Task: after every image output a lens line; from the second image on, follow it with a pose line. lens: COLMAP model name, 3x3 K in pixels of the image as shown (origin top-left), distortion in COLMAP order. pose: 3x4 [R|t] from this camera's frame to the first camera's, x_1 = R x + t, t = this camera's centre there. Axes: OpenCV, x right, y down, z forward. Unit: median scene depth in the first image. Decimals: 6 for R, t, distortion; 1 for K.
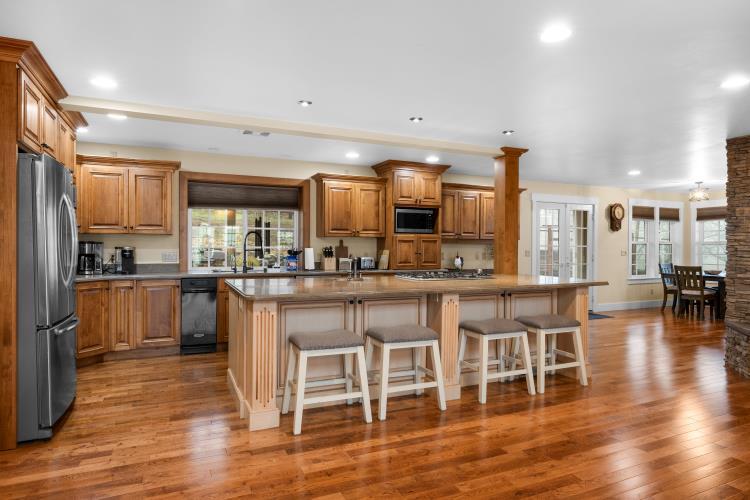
lens RADIAL K [[451.5, 0, 374.6], [0, 451.5, 250.3], [0, 0, 1]] dist [0.002809, 0.000079]
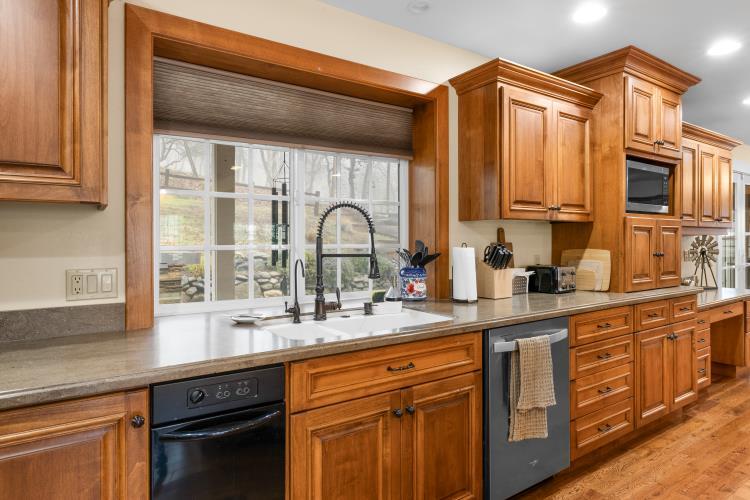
lens RADIAL K [[451.5, 0, 378.8], [0, 451.5, 237.9], [0, 0, 1]] dist [0.002809, 0.000079]
pose [[0.987566, -0.004301, 0.157147, -0.277115], [0.006113, 0.999920, -0.011047, -0.009222], [-0.157086, 0.011870, 0.987514, 0.597196]]
